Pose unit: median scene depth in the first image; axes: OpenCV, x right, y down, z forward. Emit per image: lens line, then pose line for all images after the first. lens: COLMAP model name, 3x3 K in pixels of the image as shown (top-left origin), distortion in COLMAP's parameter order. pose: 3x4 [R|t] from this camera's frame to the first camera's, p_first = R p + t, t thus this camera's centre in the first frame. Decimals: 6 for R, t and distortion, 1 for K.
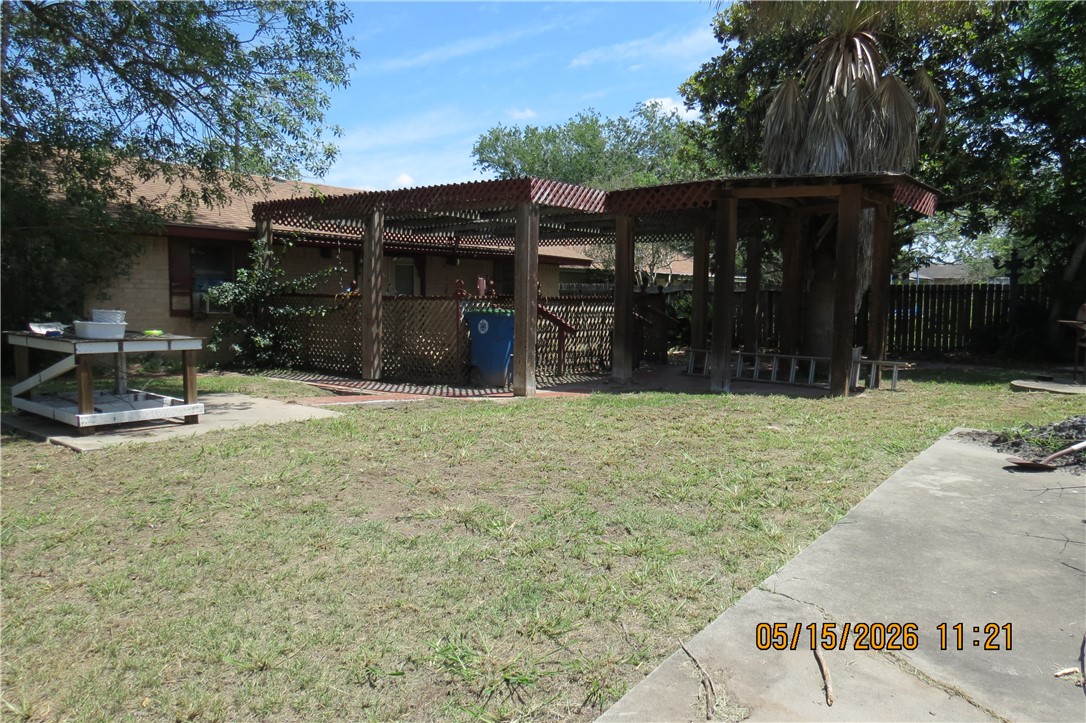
lens RADIAL K [[766.9, 0, 543.0], [0, 766.9, 361.5], [0, 0, 1]] dist [-0.023289, -0.003524]
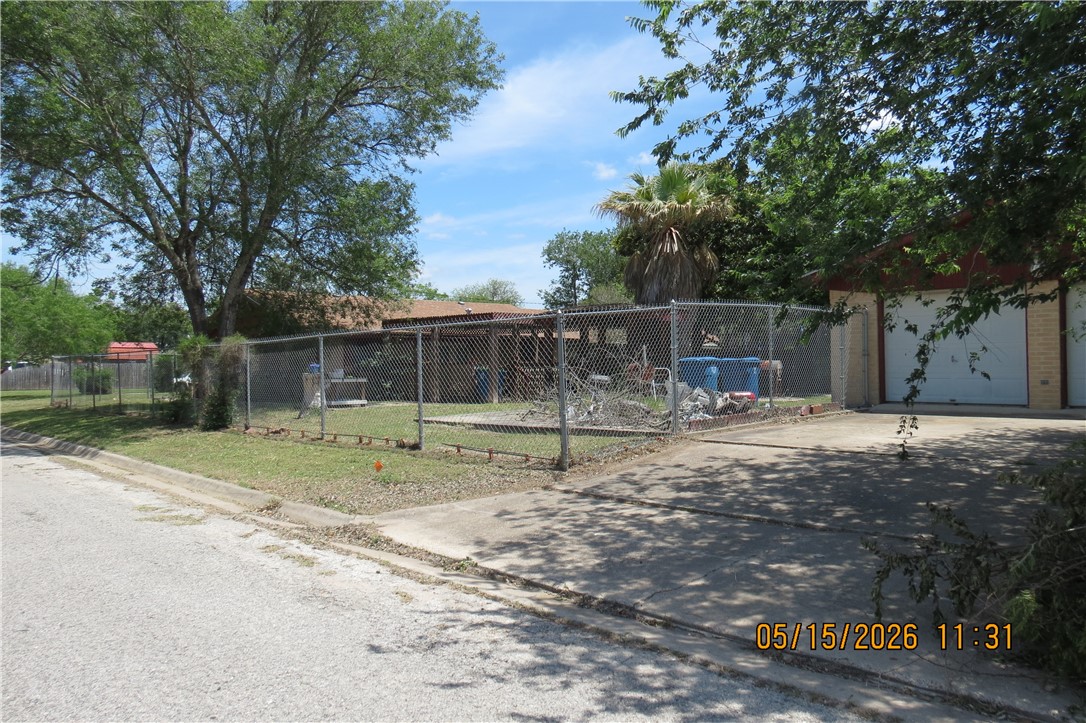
lens RADIAL K [[766.9, 0, 543.0], [0, 766.9, 361.5], [0, 0, 1]] dist [-0.023289, -0.003524]
pose [[0.988425, -0.029960, -0.148723, 0.399431], [0.016554, 0.995752, -0.090577, 0.111836], [0.150805, 0.087067, 0.984722, -1.092132]]
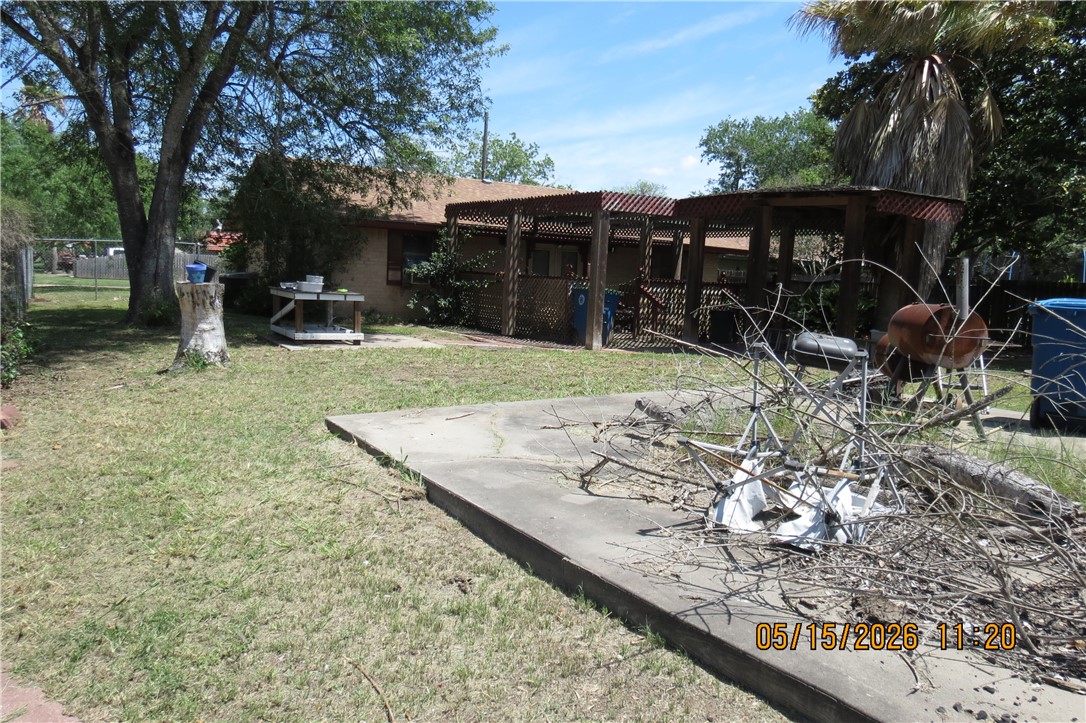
lens RADIAL K [[766.9, 0, 543.0], [0, 766.9, 361.5], [0, 0, 1]] dist [-0.023289, -0.003524]
pose [[0.941857, 0.068823, -0.328890, 0.294610], [-0.061851, 0.997584, 0.031627, 0.023308], [0.330272, -0.009446, 0.943838, -0.281398]]
